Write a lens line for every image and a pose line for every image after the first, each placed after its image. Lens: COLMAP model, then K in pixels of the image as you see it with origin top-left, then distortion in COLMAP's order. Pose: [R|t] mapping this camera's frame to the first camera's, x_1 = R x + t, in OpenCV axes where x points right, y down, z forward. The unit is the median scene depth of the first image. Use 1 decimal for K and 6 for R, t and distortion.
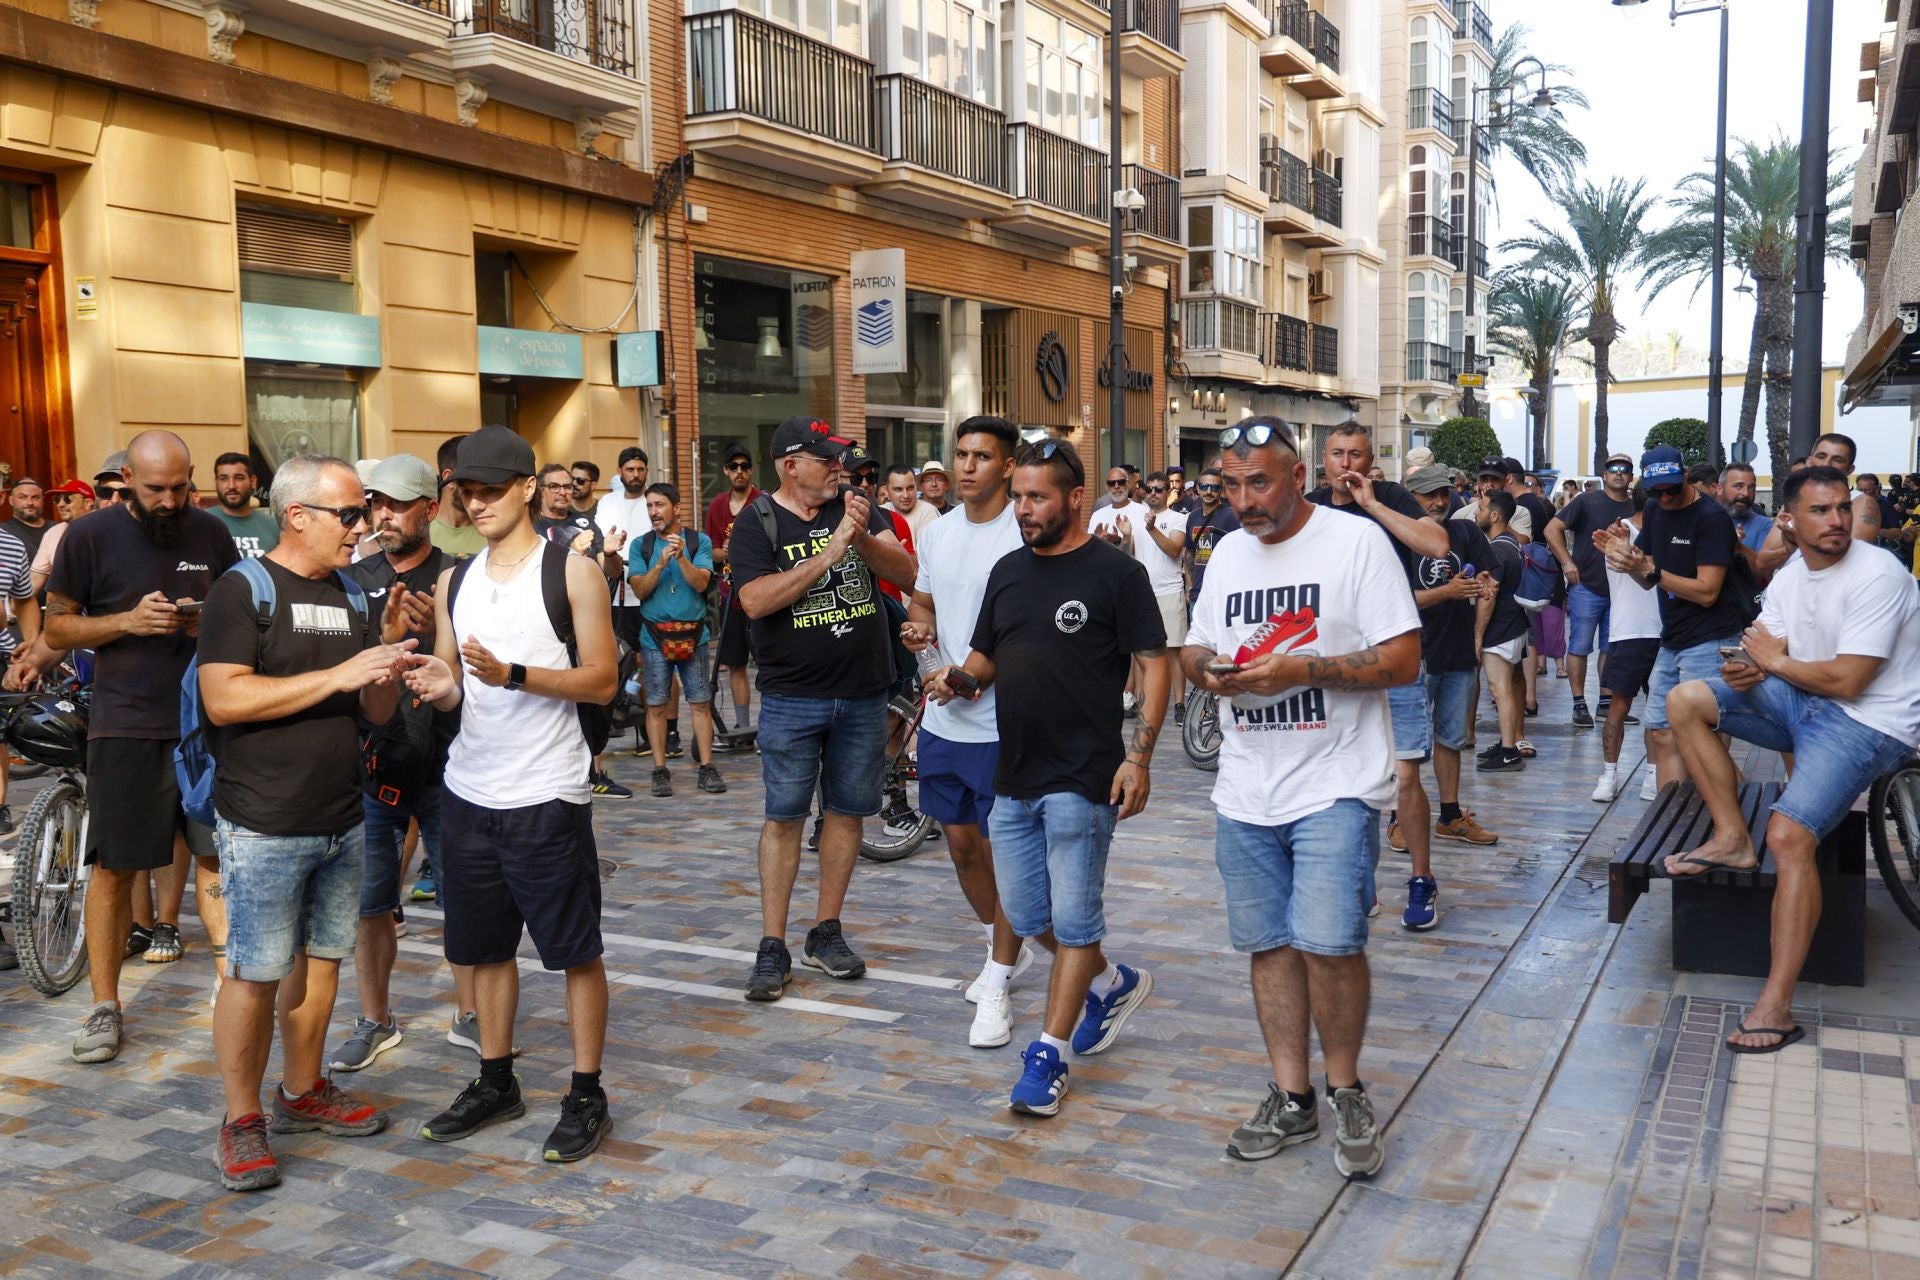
lens RADIAL K [[1842.3, 0, 960.0], [0, 1842.3, 640.0], [0, 0, 1]] dist [-0.011969, 0.149528]
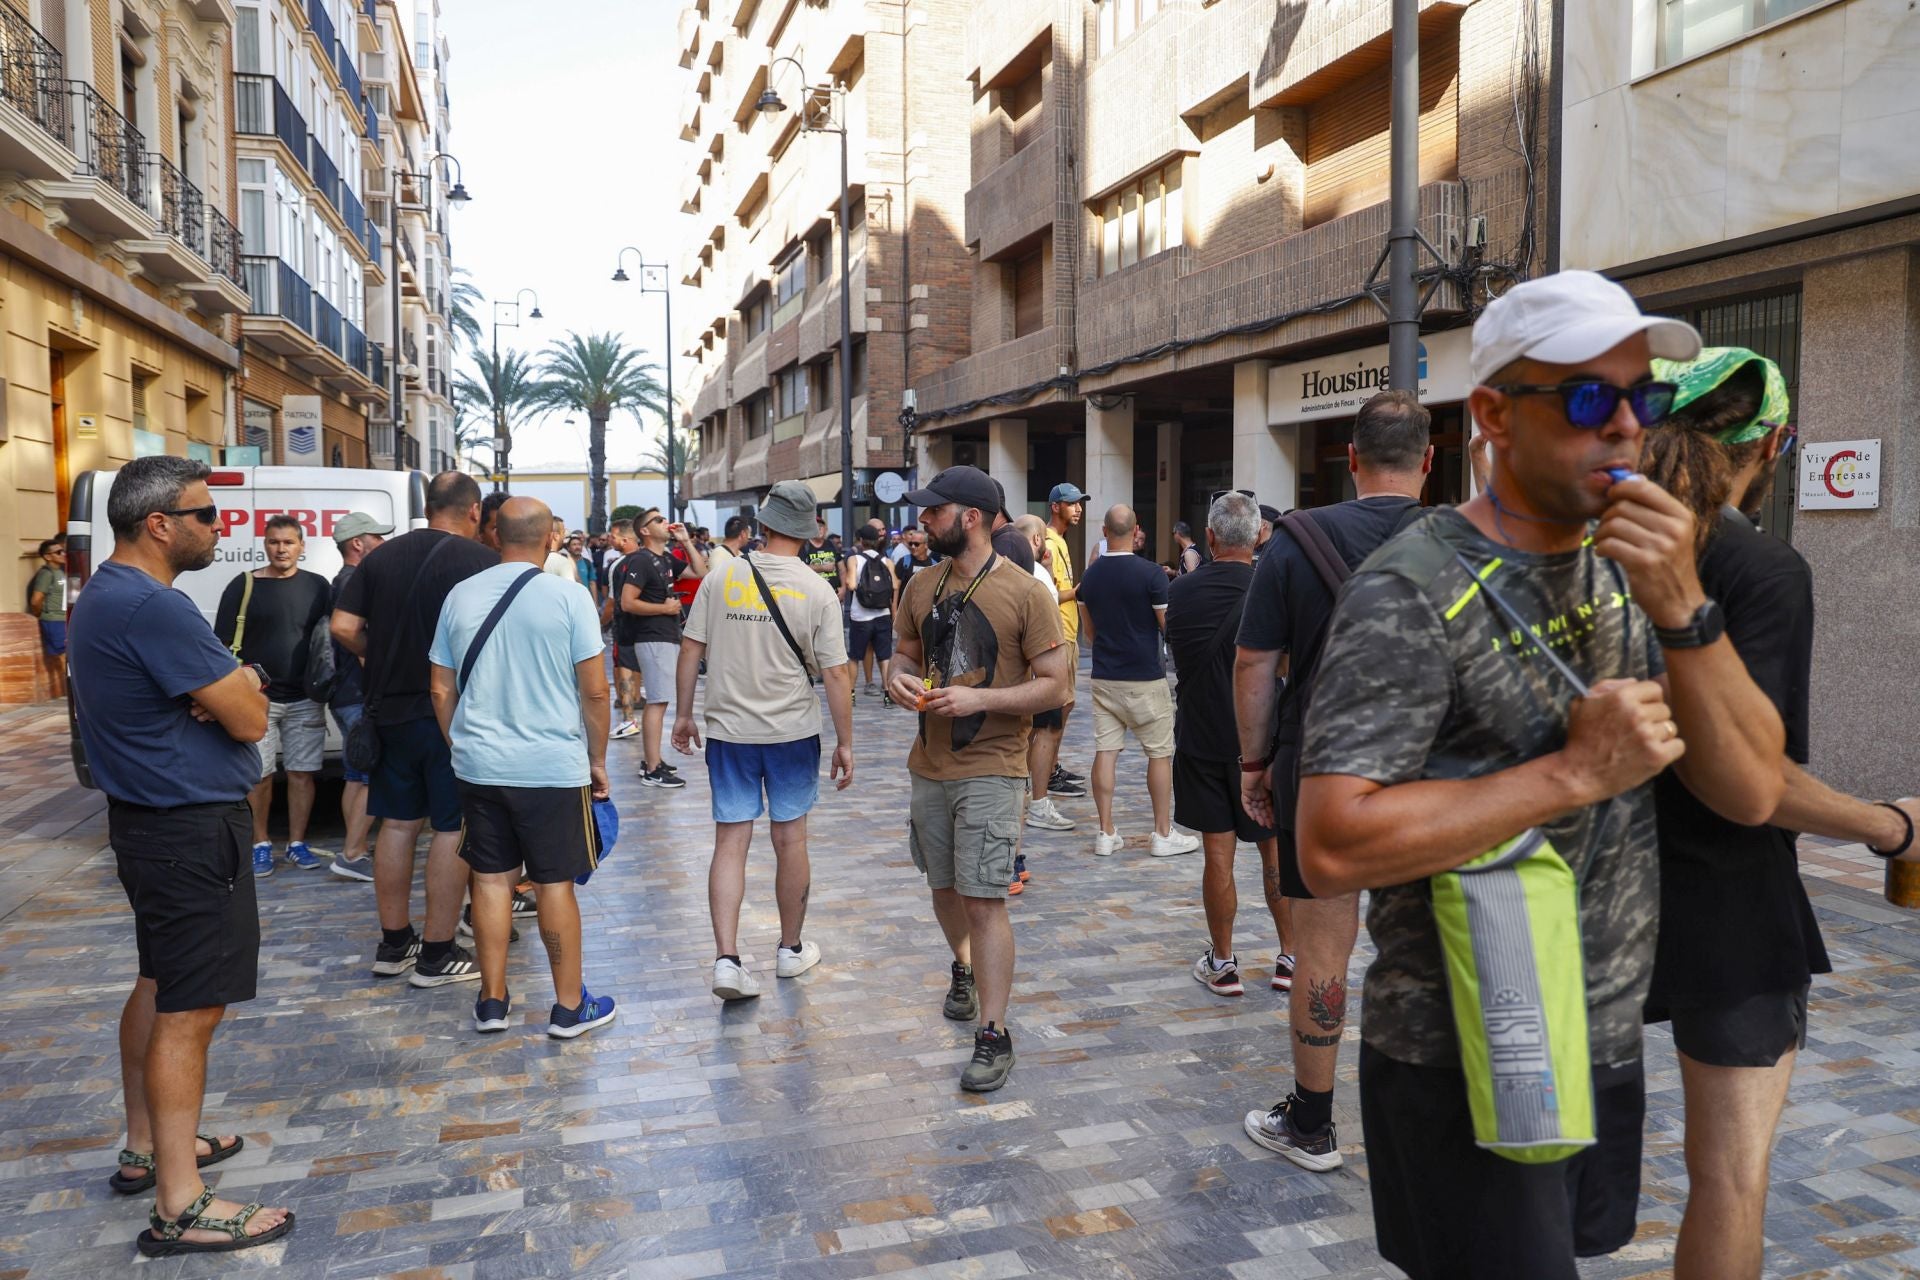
lens RADIAL K [[1364.4, 0, 960.0], [0, 1364.4, 640.0], [0, 0, 1]] dist [-0.004210, -0.000276]
pose [[0.730237, -0.040954, 0.681966, -0.487772], [0.050595, 0.998702, 0.005799, 0.029963], [-0.681318, 0.030269, 0.731361, -0.299523]]
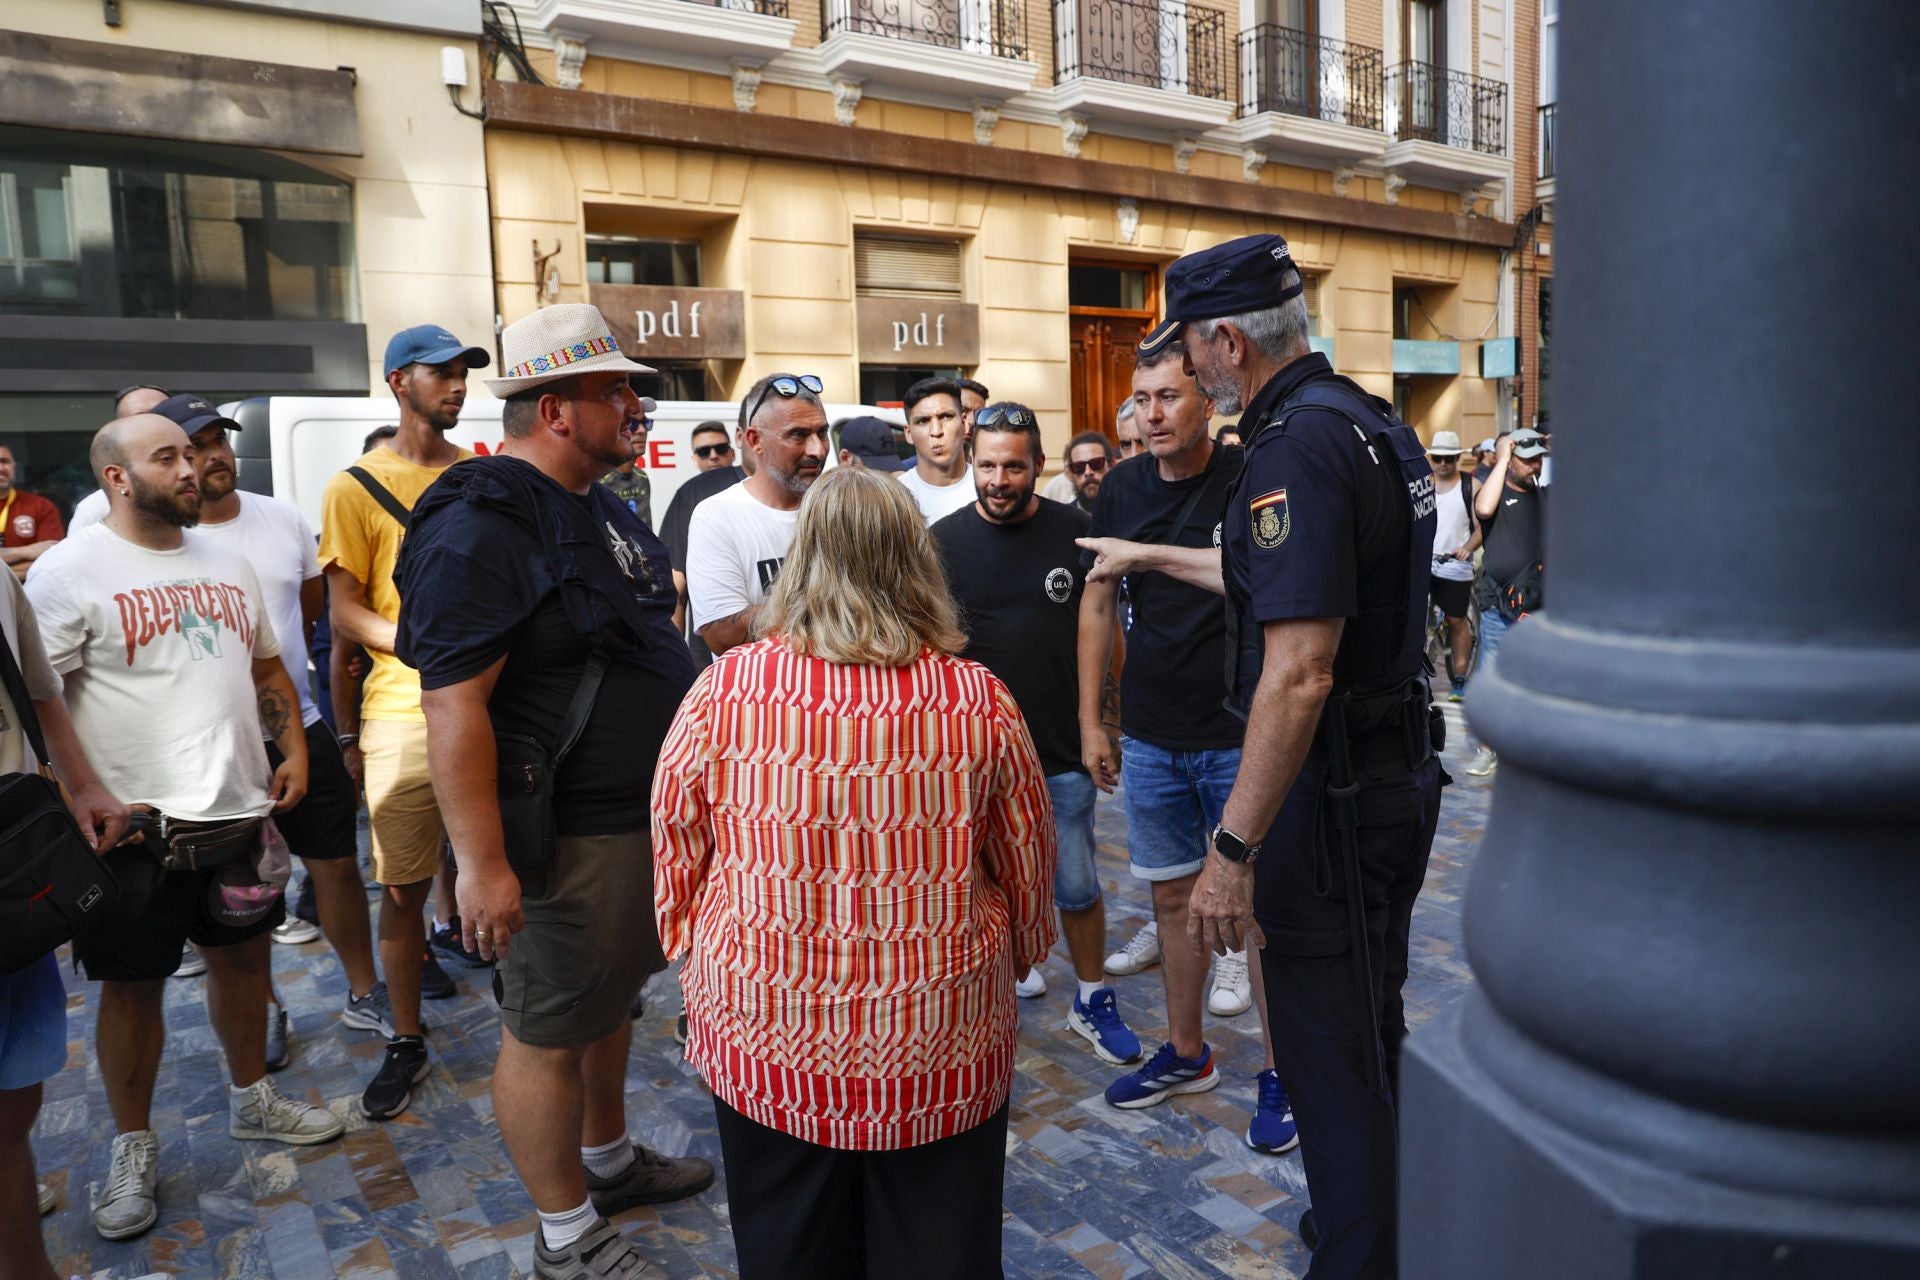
lens RADIAL K [[1432.9, 0, 954.8], [0, 1432.9, 687.7], [0, 0, 1]] dist [-0.064760, 0.007988]
pose [[0.887339, 0.053809, -0.457966, -0.031368], [-0.018190, 0.996480, 0.081839, 0.015867], [0.460758, -0.064289, 0.885194, -0.146980]]
